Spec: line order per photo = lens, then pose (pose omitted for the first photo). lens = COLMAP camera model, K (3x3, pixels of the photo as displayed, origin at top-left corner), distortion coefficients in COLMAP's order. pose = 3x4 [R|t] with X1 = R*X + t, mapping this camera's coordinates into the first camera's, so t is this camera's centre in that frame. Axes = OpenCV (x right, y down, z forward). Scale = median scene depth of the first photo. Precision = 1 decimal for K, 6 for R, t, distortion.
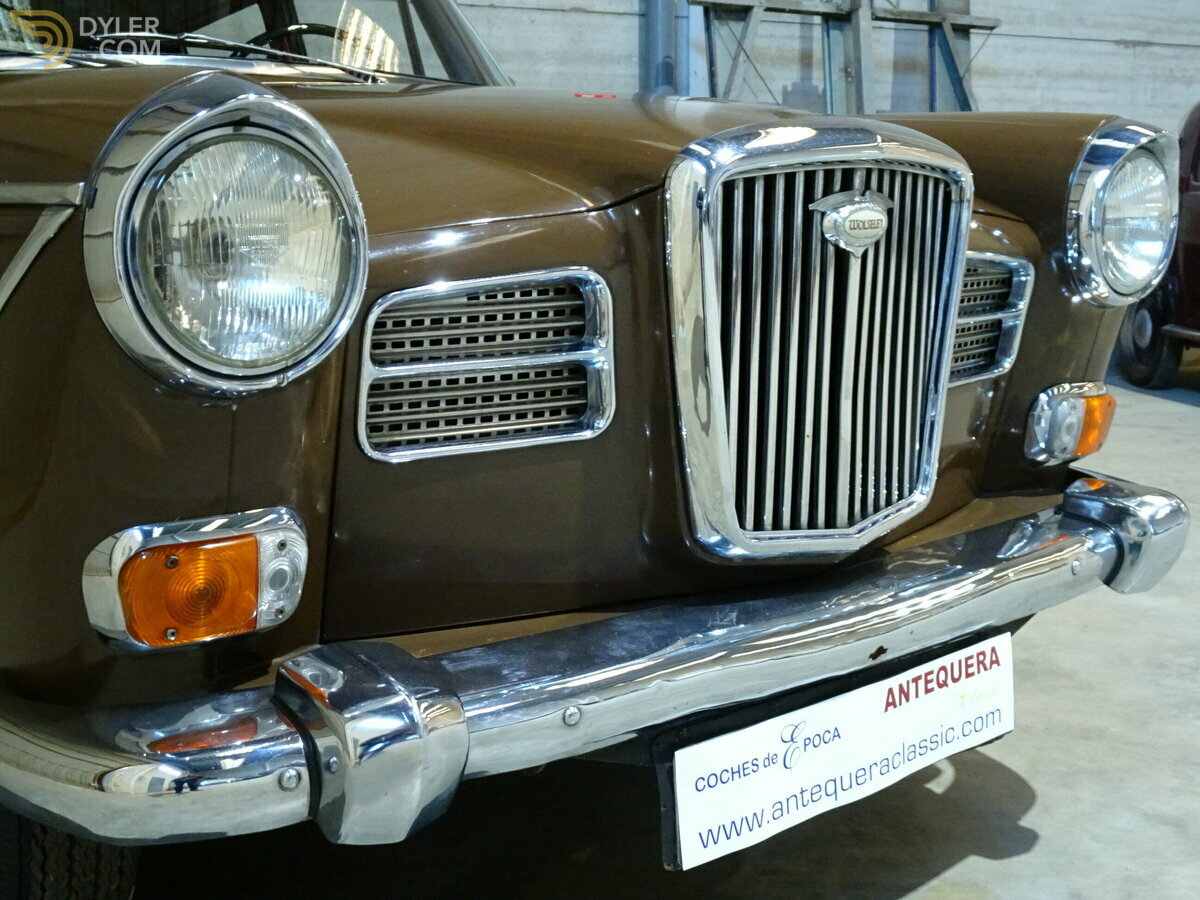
lens RADIAL K [[1416.2, 0, 597.7], [0, 1416.2, 446.5], [0, 0, 1]] dist [0.002407, 0.000000]
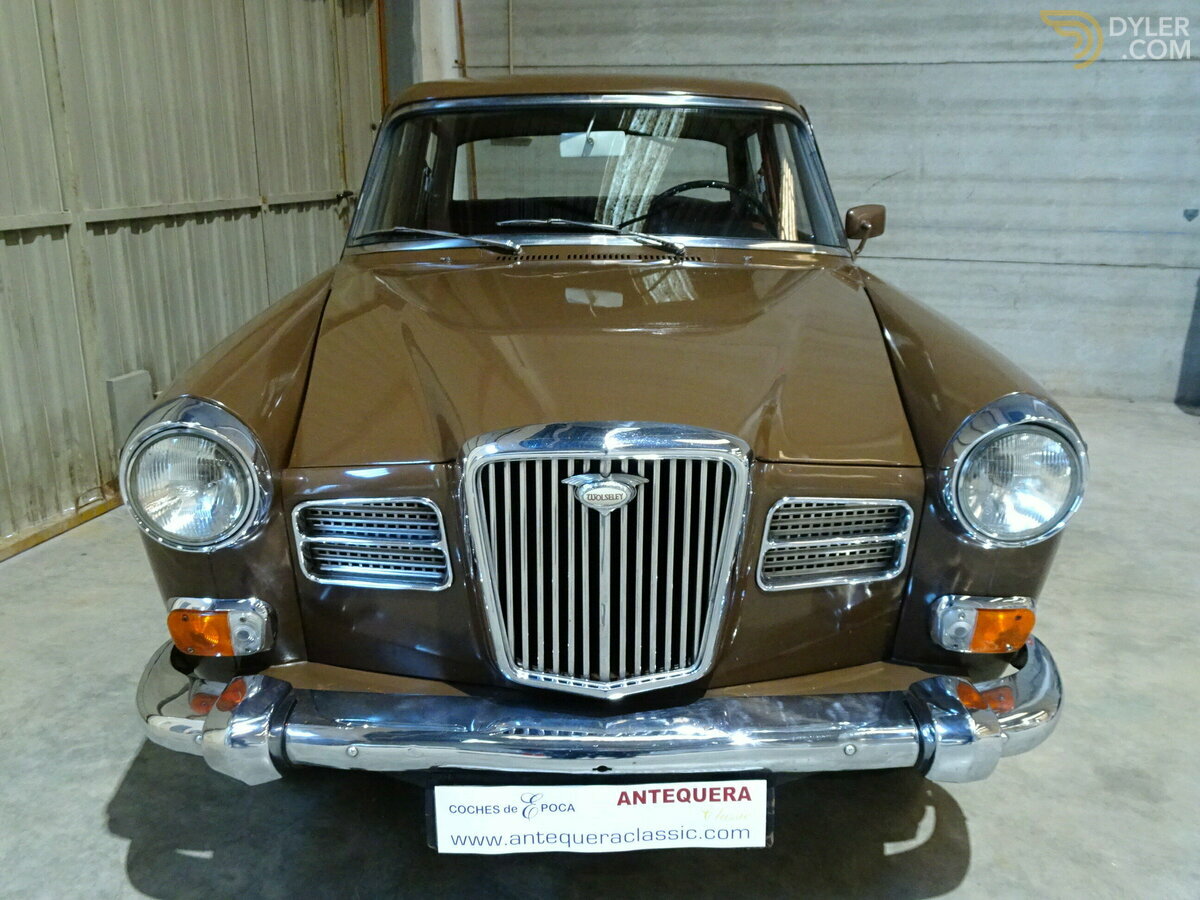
lens RADIAL K [[1030.3, 0, 602.1], [0, 1030.3, 454.3], [0, 0, 1]] dist [0.018173, 0.012116]
pose [[0.784470, 0.195103, -0.588678, 0.762091], [-0.119355, 0.978977, 0.165406, -0.355668], [0.608573, -0.059494, 0.791264, 0.147026]]
